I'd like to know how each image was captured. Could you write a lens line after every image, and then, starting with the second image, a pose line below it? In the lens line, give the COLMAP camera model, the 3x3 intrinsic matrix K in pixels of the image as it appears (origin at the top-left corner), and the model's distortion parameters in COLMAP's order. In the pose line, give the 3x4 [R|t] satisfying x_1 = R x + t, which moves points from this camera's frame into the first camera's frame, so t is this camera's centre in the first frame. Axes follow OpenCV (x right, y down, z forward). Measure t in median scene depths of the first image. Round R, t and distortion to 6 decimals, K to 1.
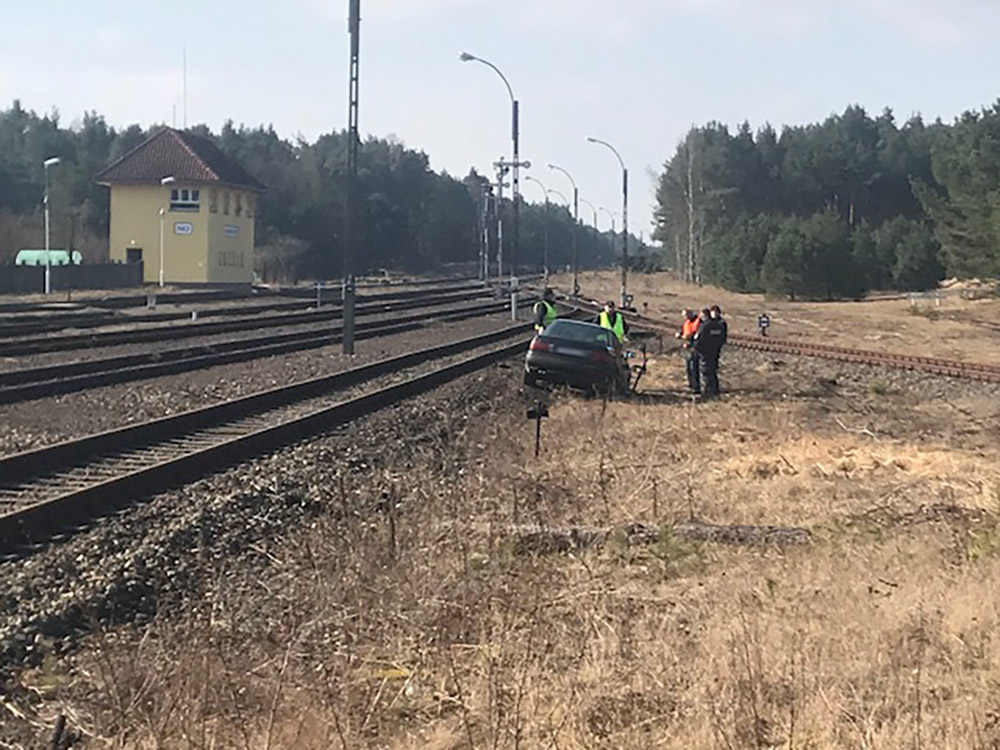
lens RADIAL K [[2739.5, 0, 500.0], [0, 2739.5, 375.0], [0, 0, 1]] dist [0.135164, -0.000772]
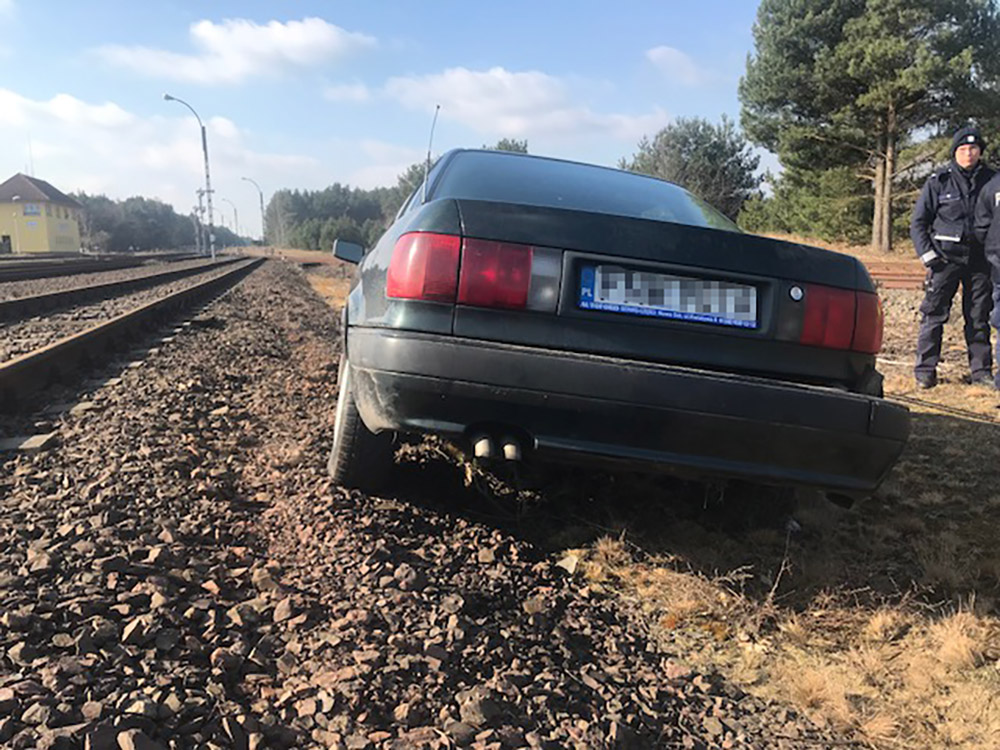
lens RADIAL K [[819.3, 0, 496.5], [0, 819.3, 365.3], [0, 0, 1]] dist [0.009927, 0.009285]
pose [[0.942951, -0.081187, 0.322880, 0.000390], [0.046980, 0.992555, 0.112372, -0.002138], [-0.329599, -0.090793, 0.939745, 0.195703]]
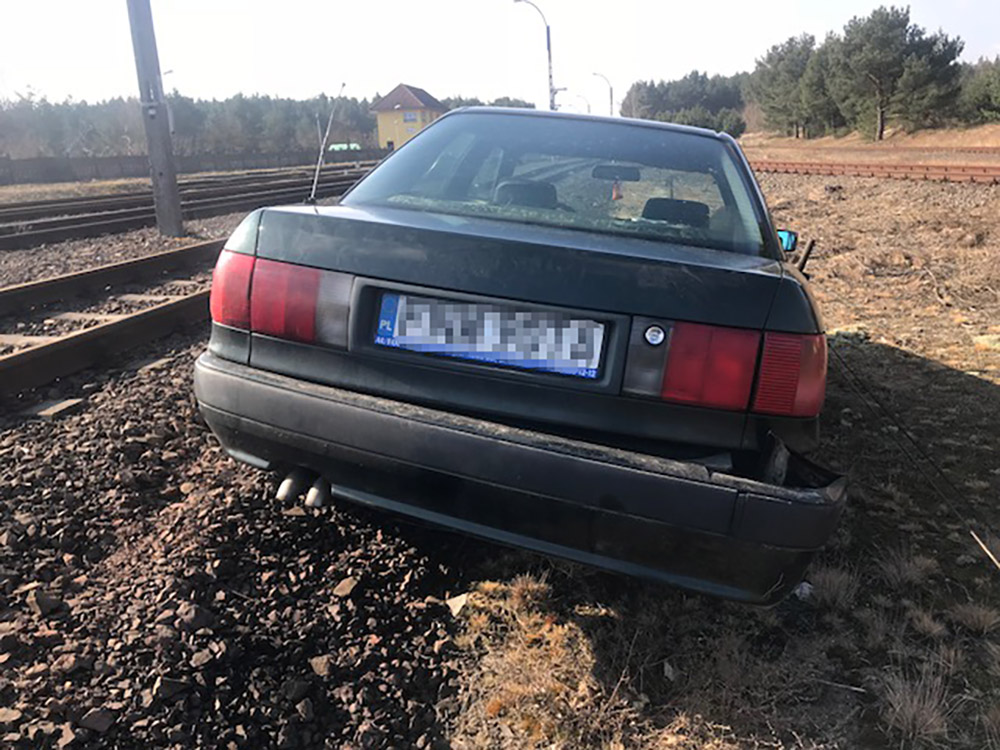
lens RADIAL K [[812.9, 0, 500.0], [0, 812.9, 375.0], [0, 0, 1]] dist [0.025633, -0.028242]
pose [[0.994612, -0.043243, -0.094219, 0.005984], [0.063611, 0.972212, 0.225292, -0.003049], [0.081859, -0.230072, 0.969725, 0.196564]]
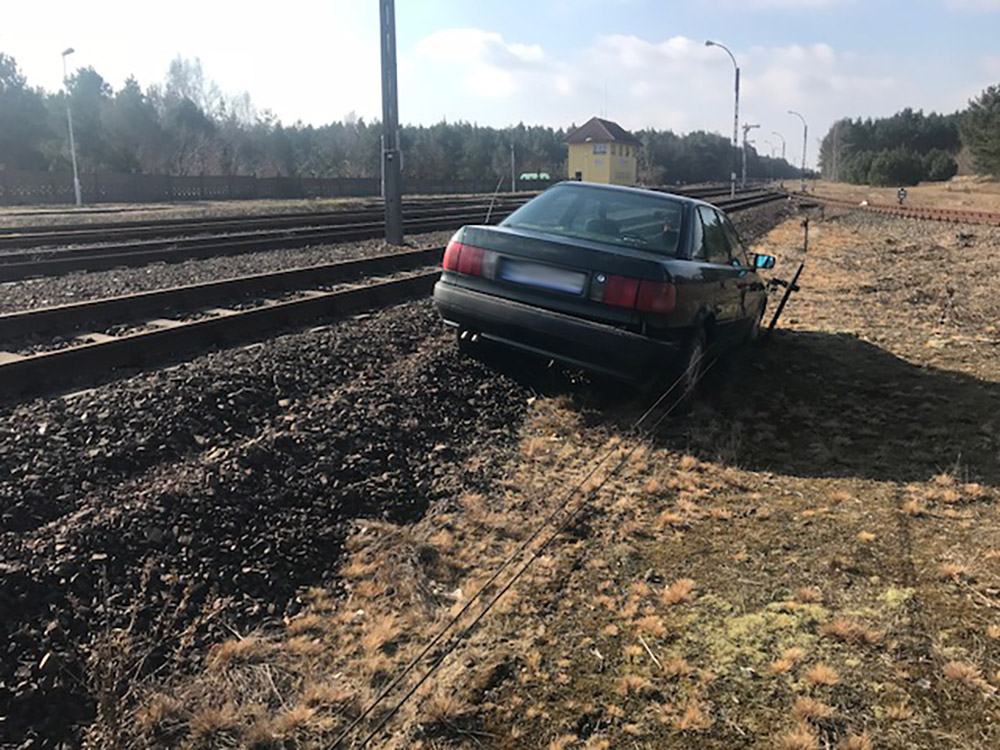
lens RADIAL K [[812.9, 0, 500.0], [0, 812.9, 375.0], [0, 0, 1]] dist [0.025633, -0.028242]
pose [[0.953454, 0.040327, -0.298830, 0.010126], [0.016093, 0.982799, 0.183977, -0.003052], [0.301109, -0.180223, 0.936404, 0.184710]]
